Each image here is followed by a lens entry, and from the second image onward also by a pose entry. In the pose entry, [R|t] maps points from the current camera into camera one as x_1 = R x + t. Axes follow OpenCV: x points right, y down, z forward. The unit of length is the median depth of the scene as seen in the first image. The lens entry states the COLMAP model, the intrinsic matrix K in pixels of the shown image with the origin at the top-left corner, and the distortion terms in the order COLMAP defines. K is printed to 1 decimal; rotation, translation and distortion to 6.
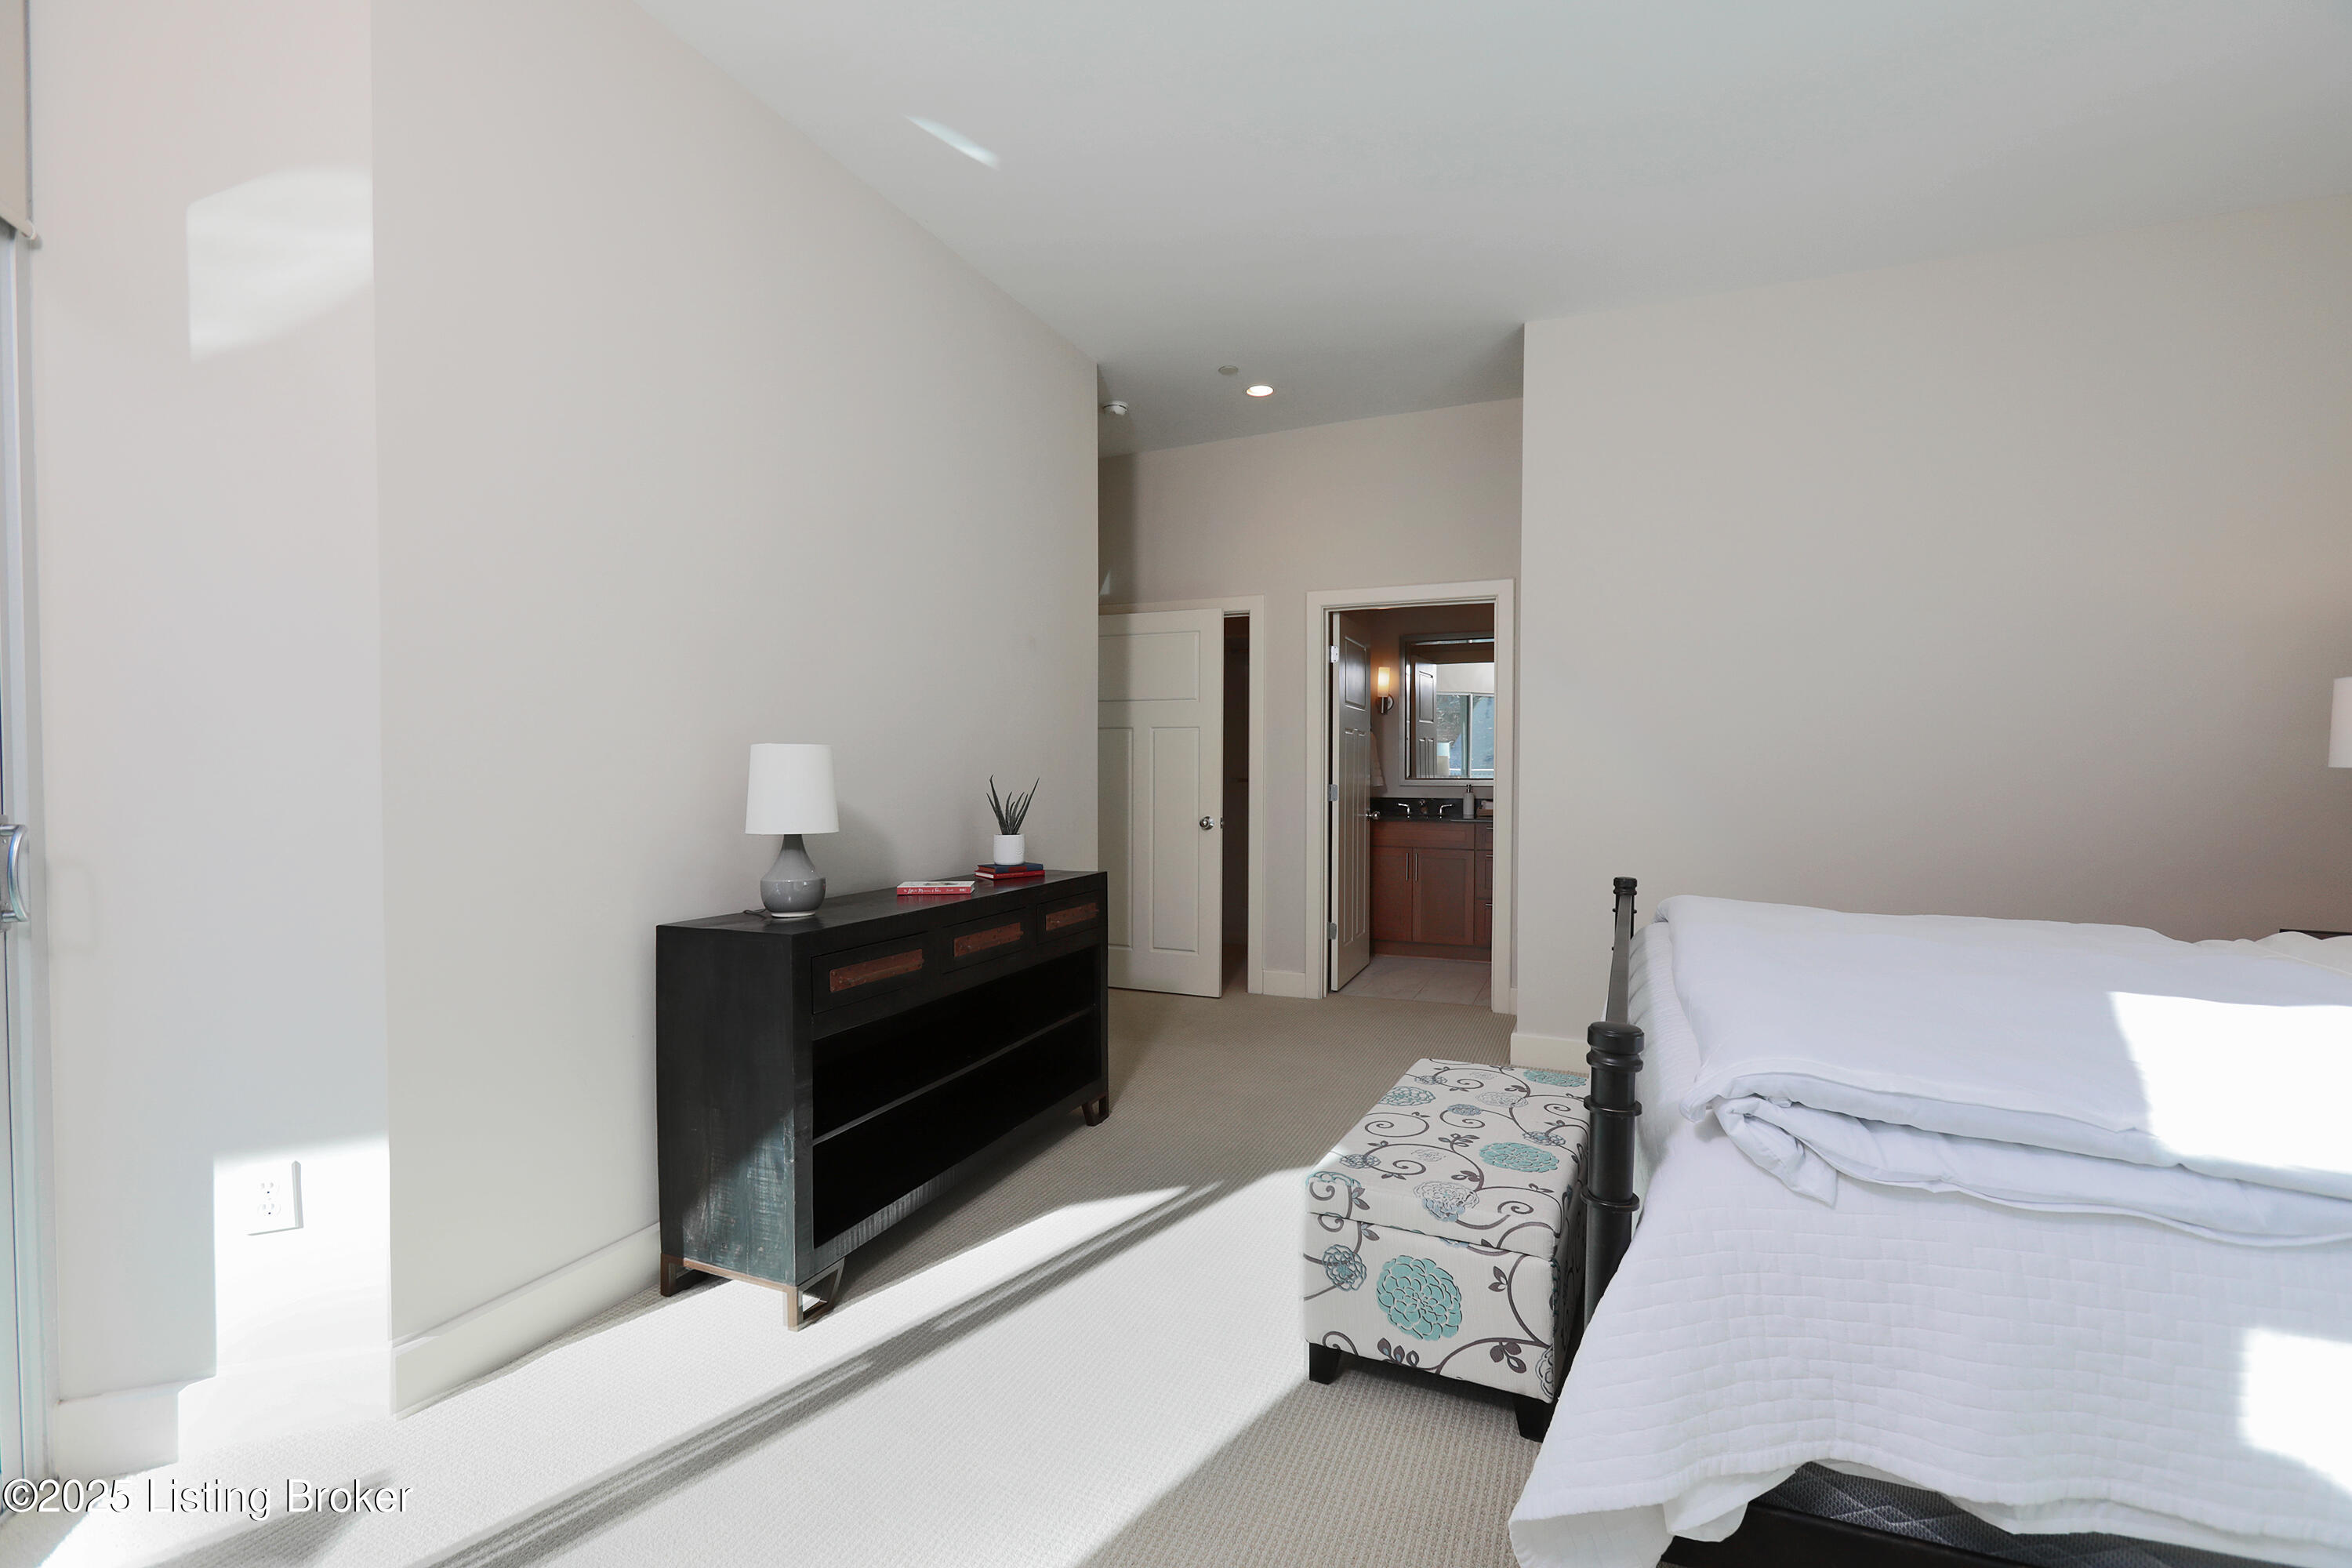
lens RADIAL K [[1040.4, 0, 1166.0], [0, 1040.4, 793.8], [0, 0, 1]] dist [-0.004509, 0.001902]
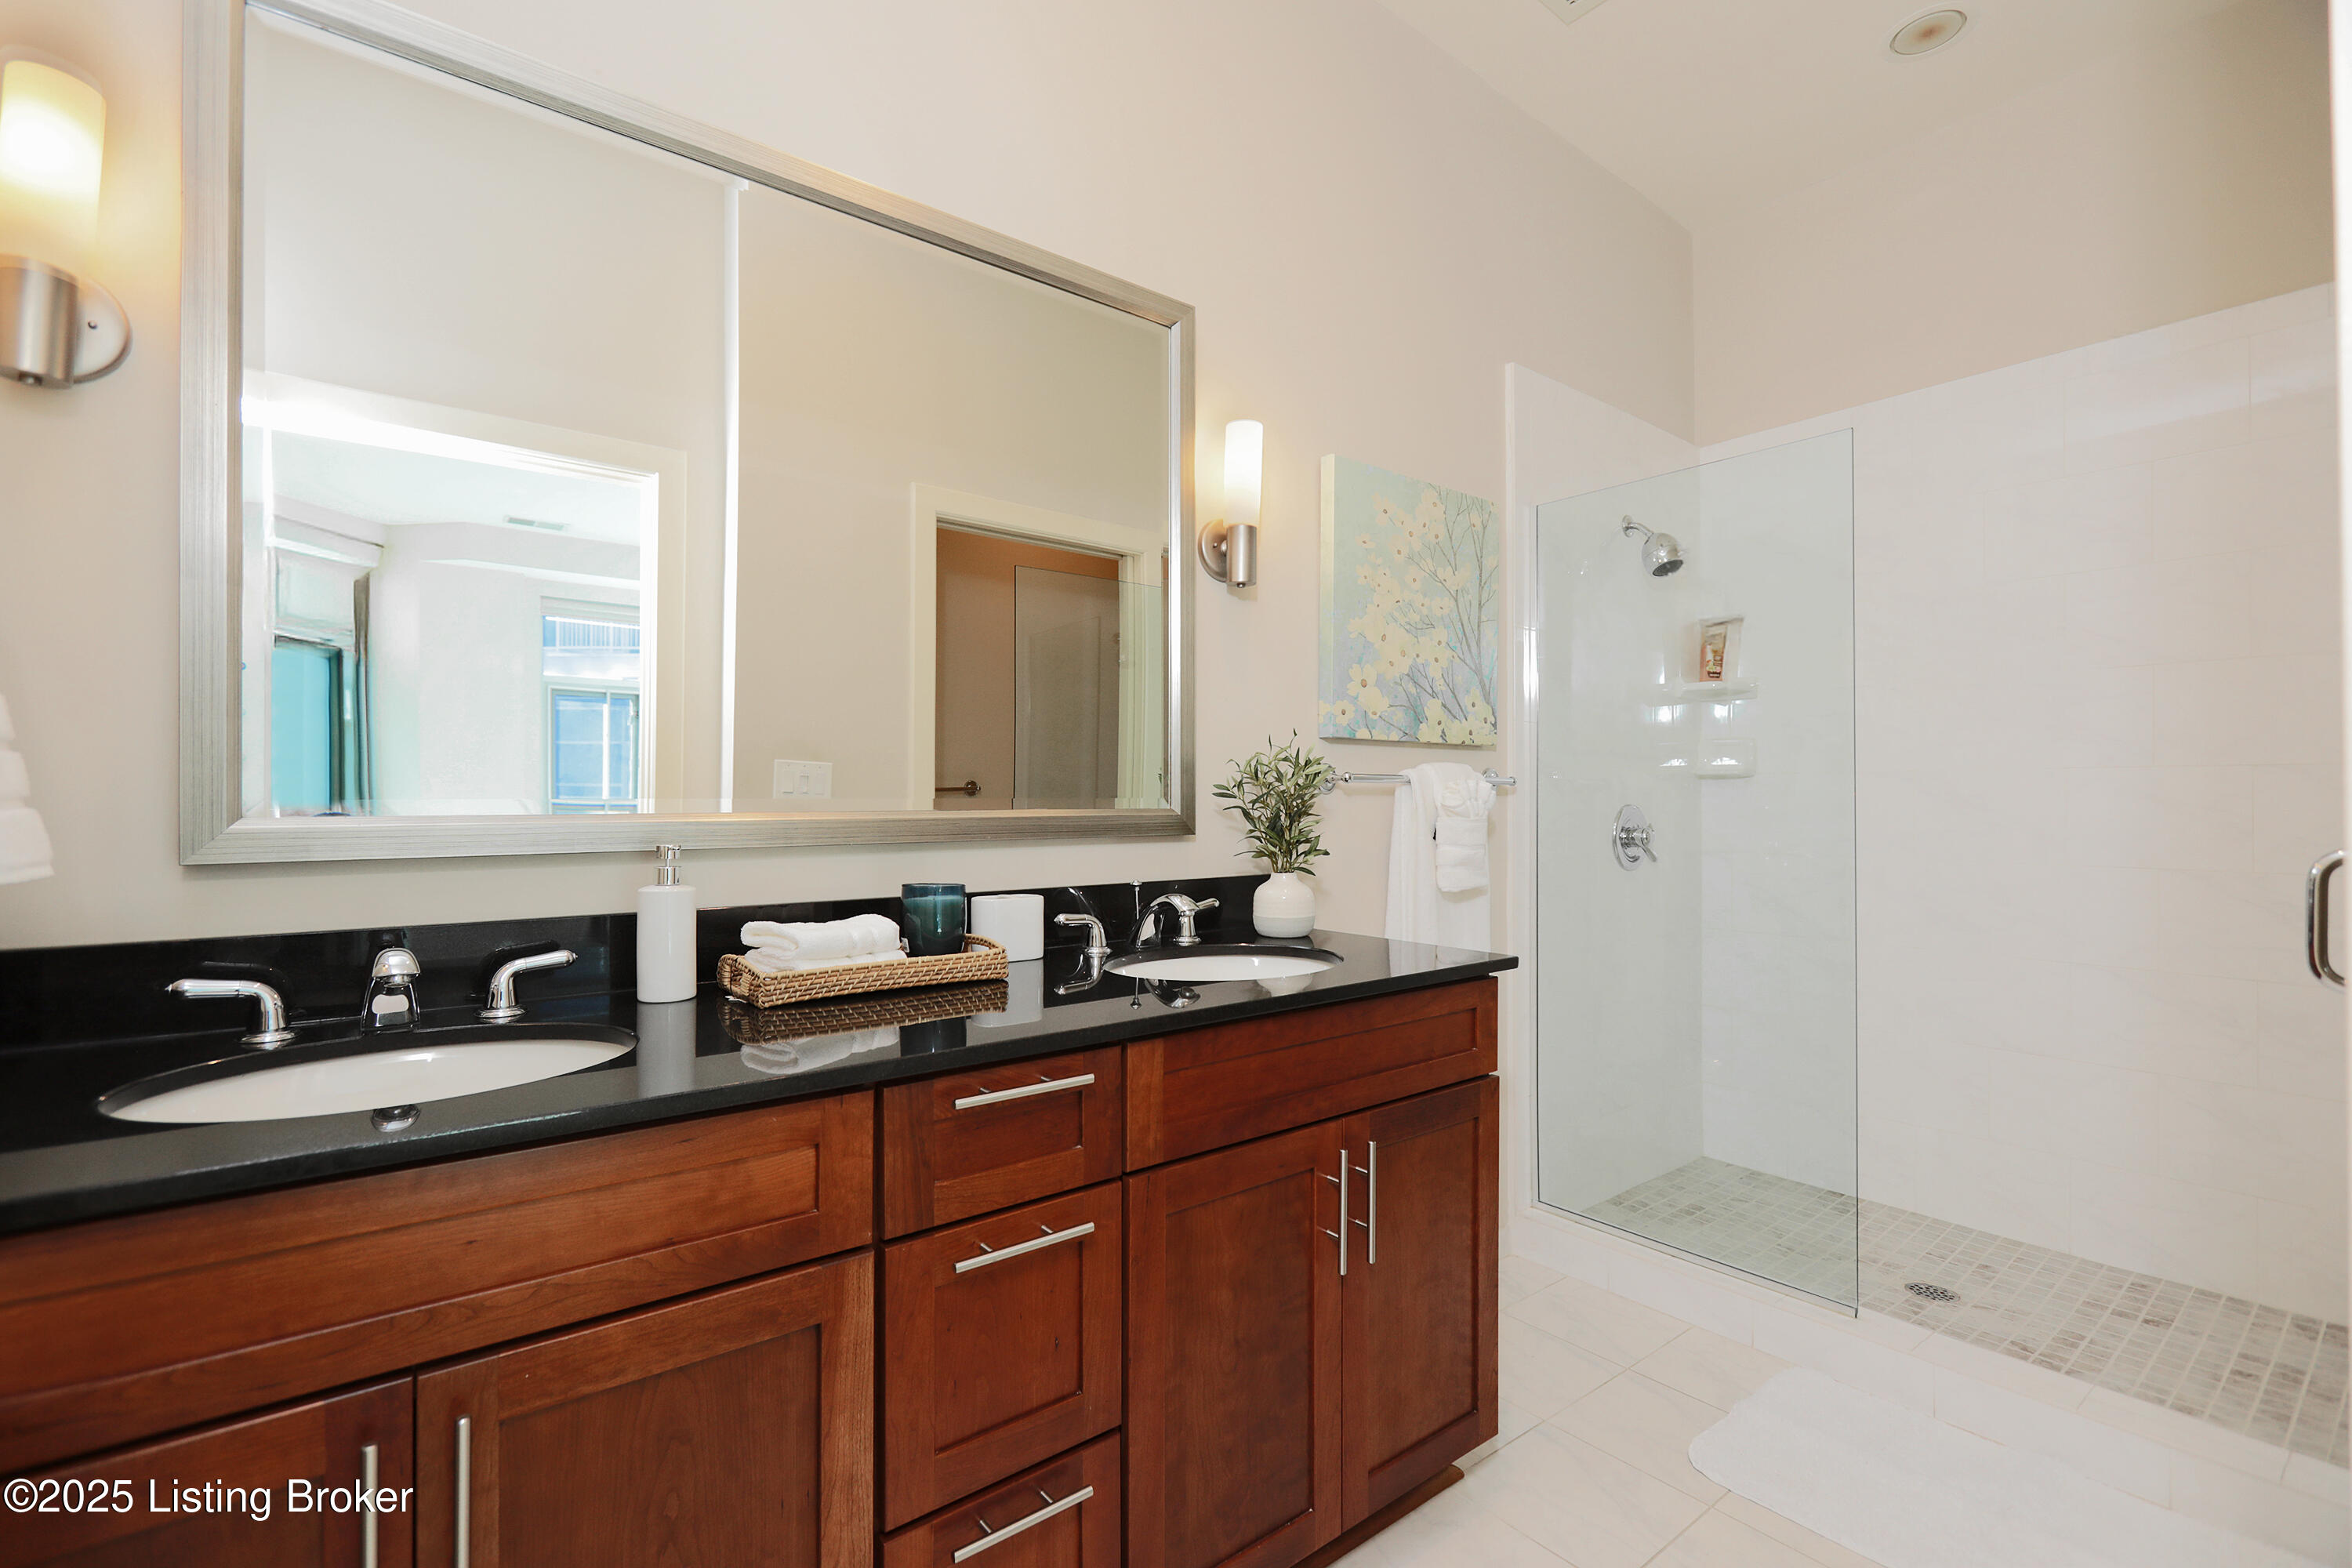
lens RADIAL K [[1040.4, 0, 1166.0], [0, 1040.4, 793.8], [0, 0, 1]] dist [-0.004509, 0.001902]
pose [[0.472497, -0.007608, 0.881299, 0.534506], [0.035609, 0.999311, -0.010464, -0.041807], [-0.880613, 0.036327, 0.472442, 2.717573]]
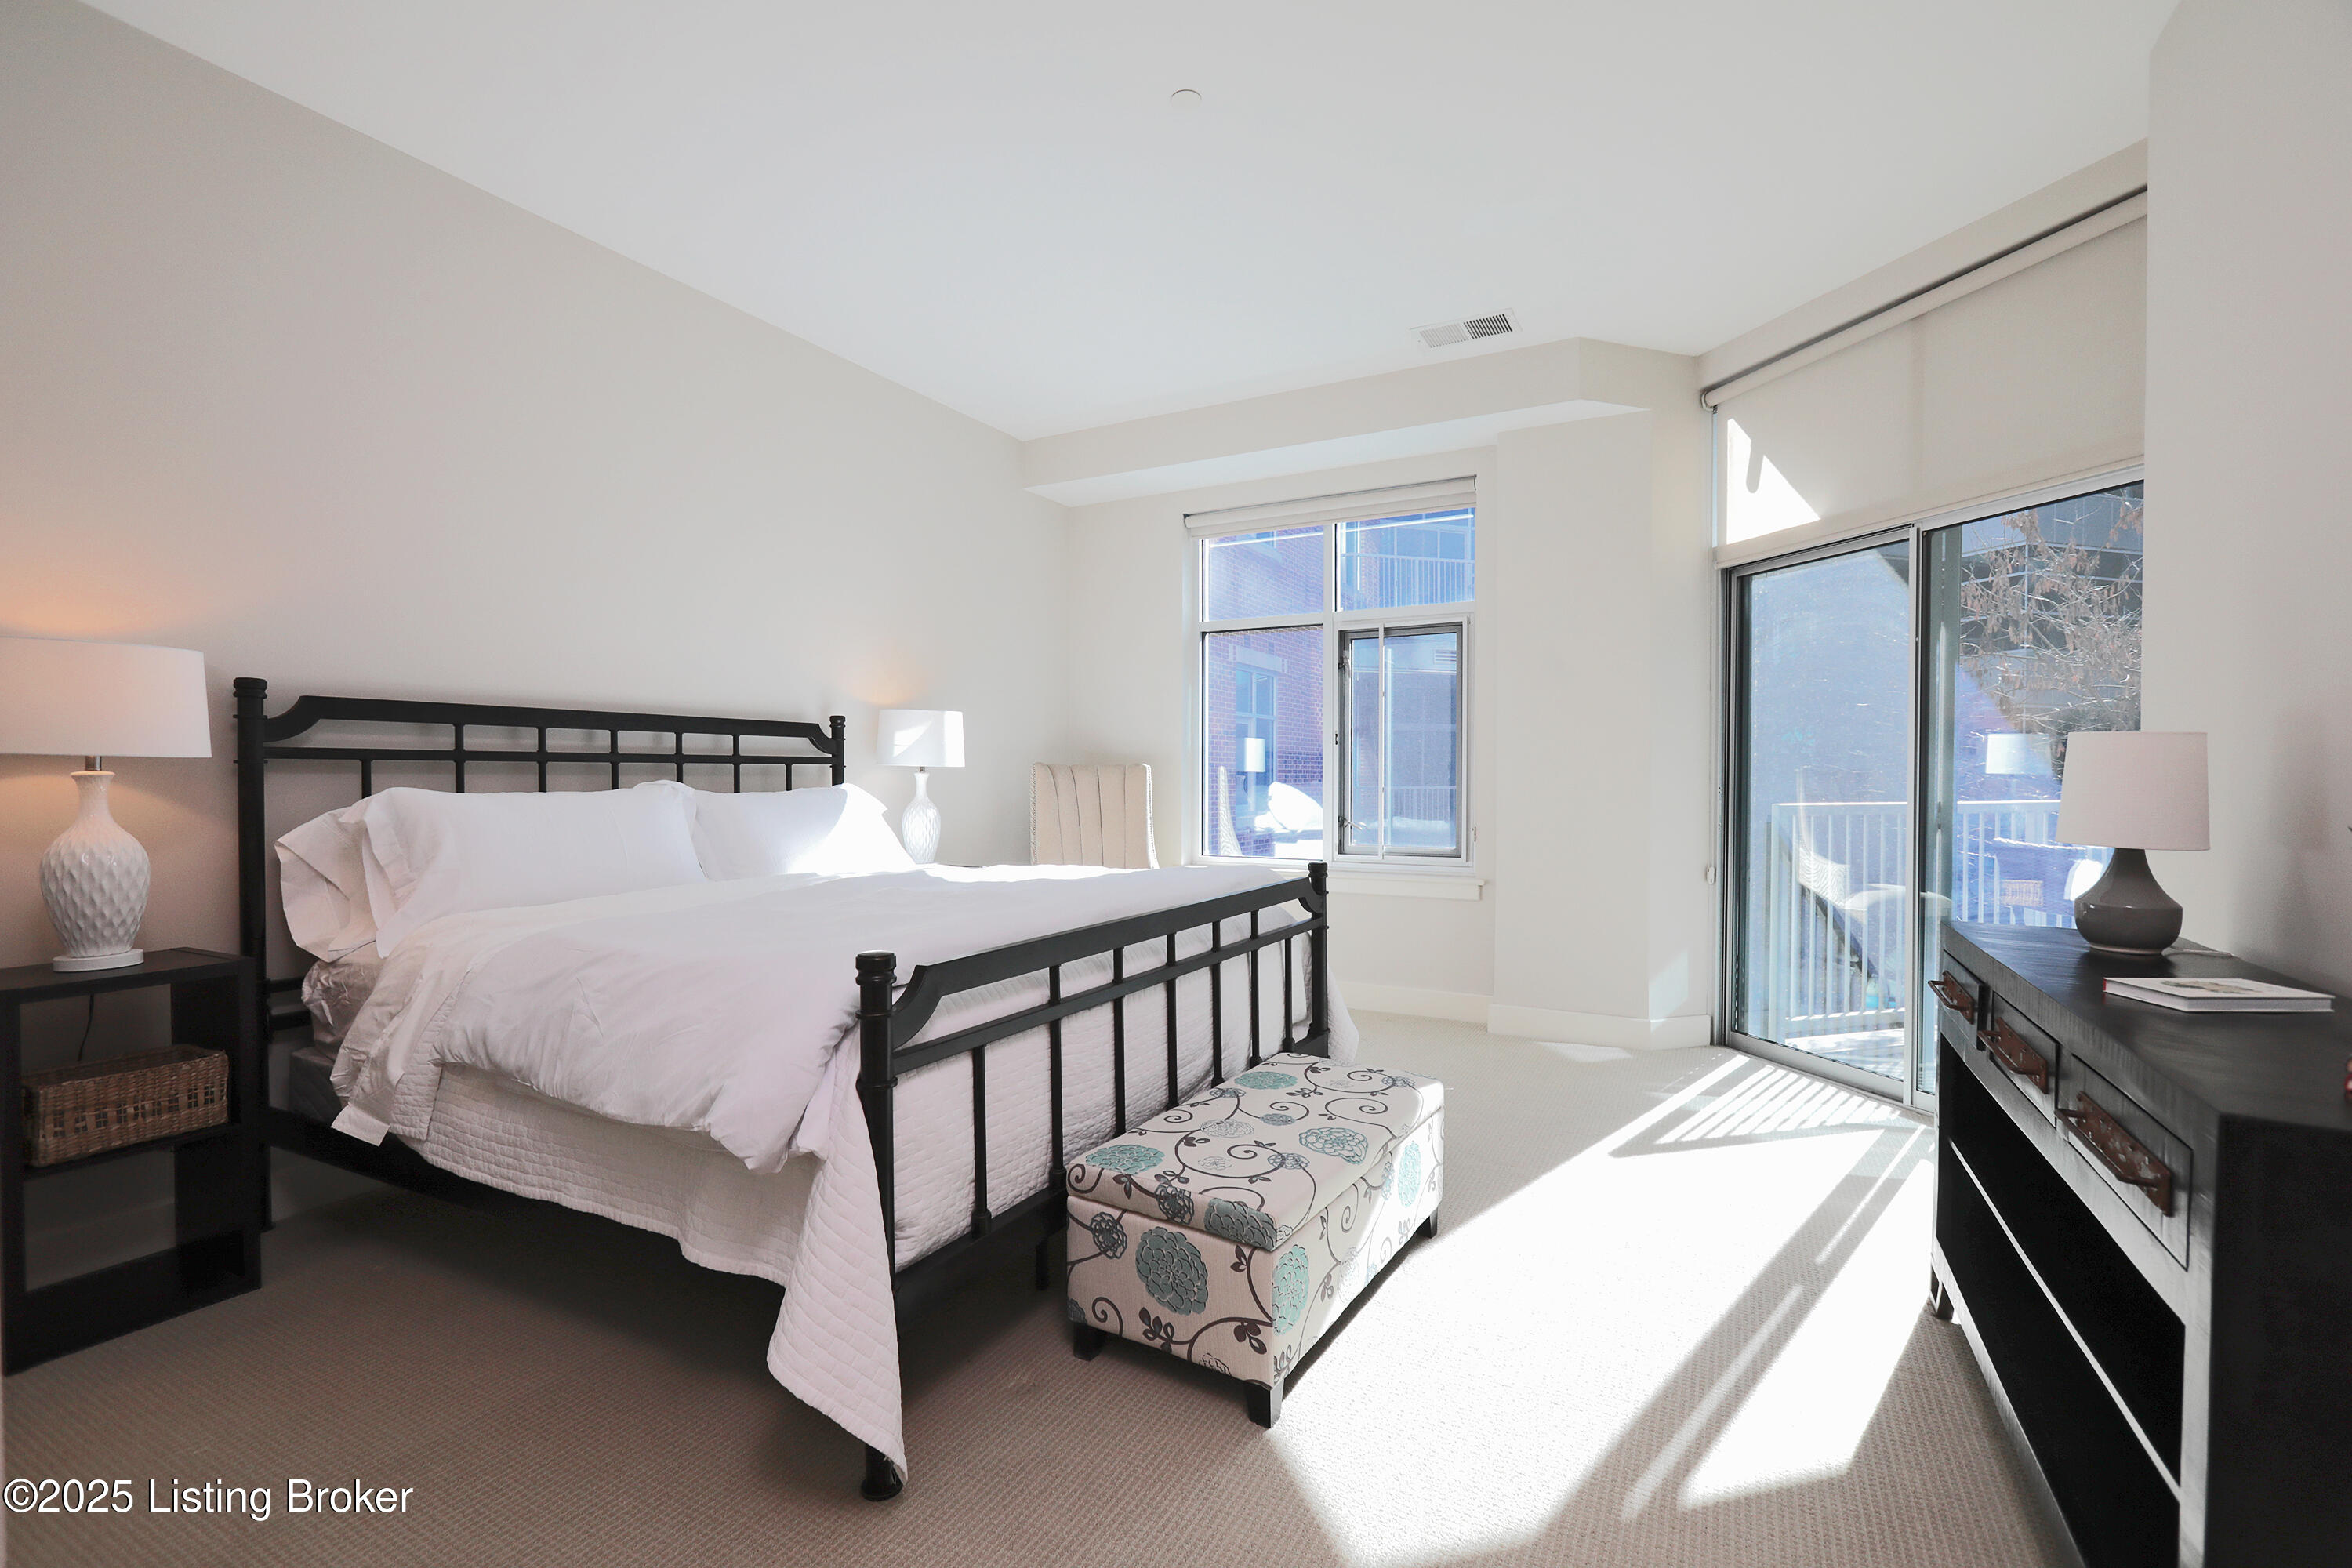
lens RADIAL K [[1040.4, 0, 1166.0], [0, 1040.4, 793.8], [0, 0, 1]] dist [-0.004509, 0.001902]
pose [[-0.995558, -0.009047, 0.093720, 0.362908], [-0.004832, 0.998971, 0.045106, -0.044862], [-0.094031, 0.044453, -0.994576, 2.332550]]
